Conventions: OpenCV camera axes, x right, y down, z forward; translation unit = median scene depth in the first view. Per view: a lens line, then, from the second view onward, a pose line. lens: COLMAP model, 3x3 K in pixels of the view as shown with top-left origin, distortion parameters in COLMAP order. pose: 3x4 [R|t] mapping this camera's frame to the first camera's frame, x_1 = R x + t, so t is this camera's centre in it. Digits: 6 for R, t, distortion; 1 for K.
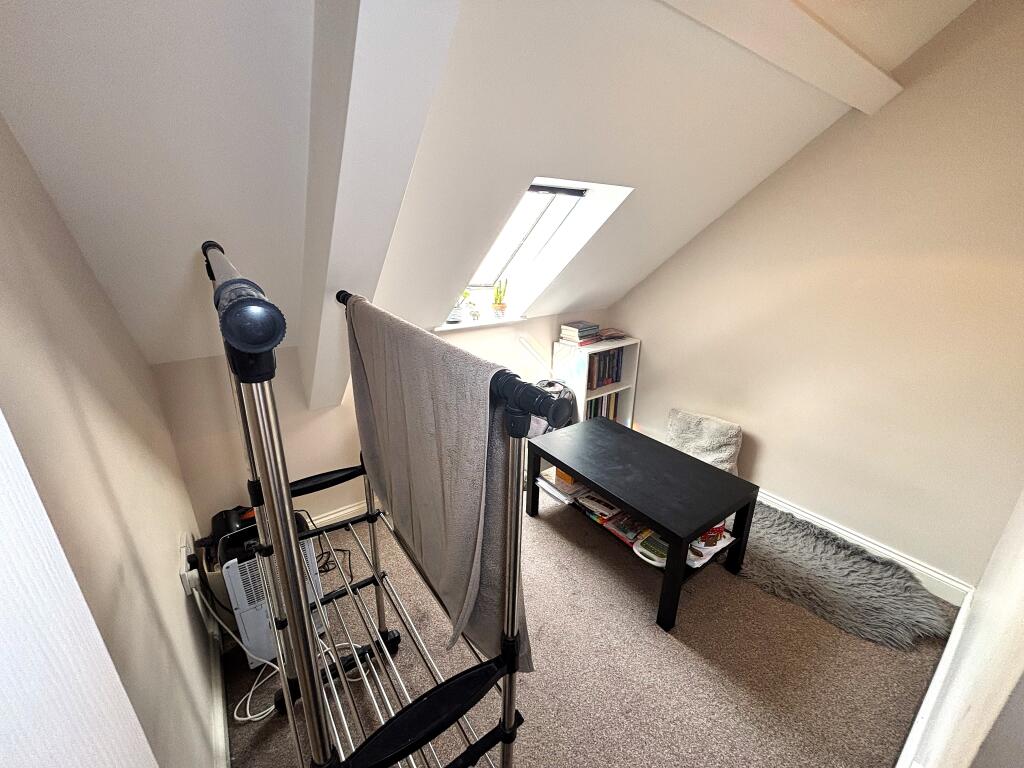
lens RADIAL K [[413.8, 0, 512.0], [0, 413.8, 384.0], [0, 0, 1]] dist [0.001920, -0.000029]
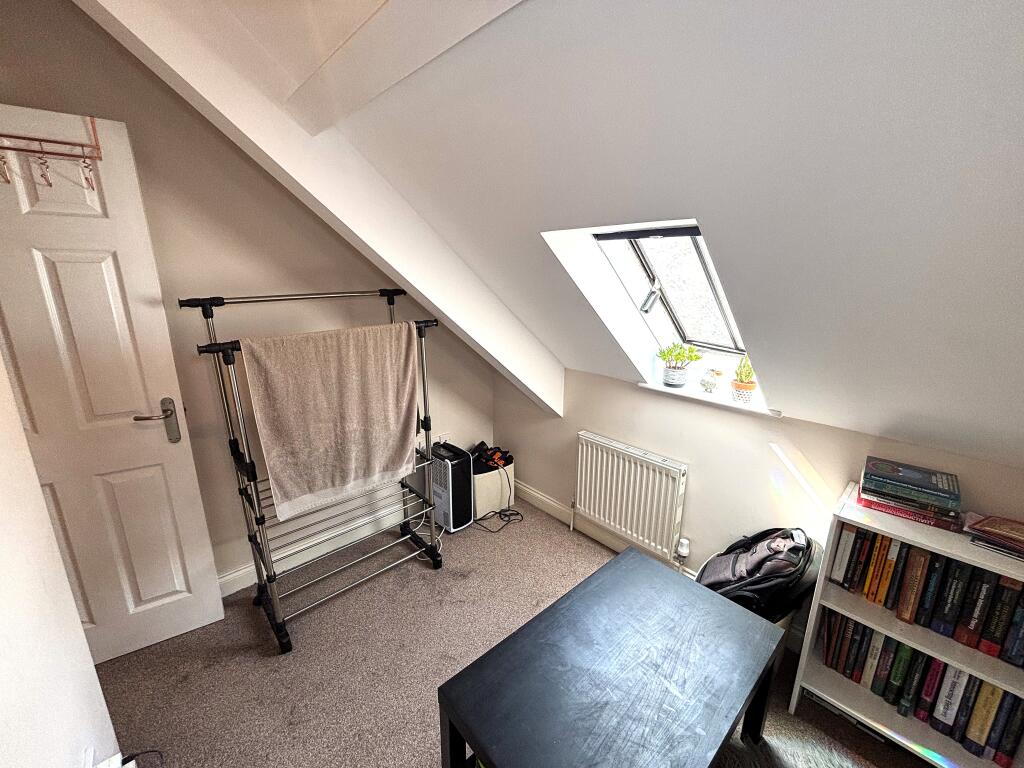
lens RADIAL K [[413.8, 0, 512.0], [0, 413.8, 384.0], [0, 0, 1]] dist [0.001920, -0.000029]
pose [[0.117433, 0.241394, -0.963296, 0.525860], [-0.341214, 0.920760, 0.189139, -0.165748], [0.932621, 0.306479, 0.190495, 0.441916]]
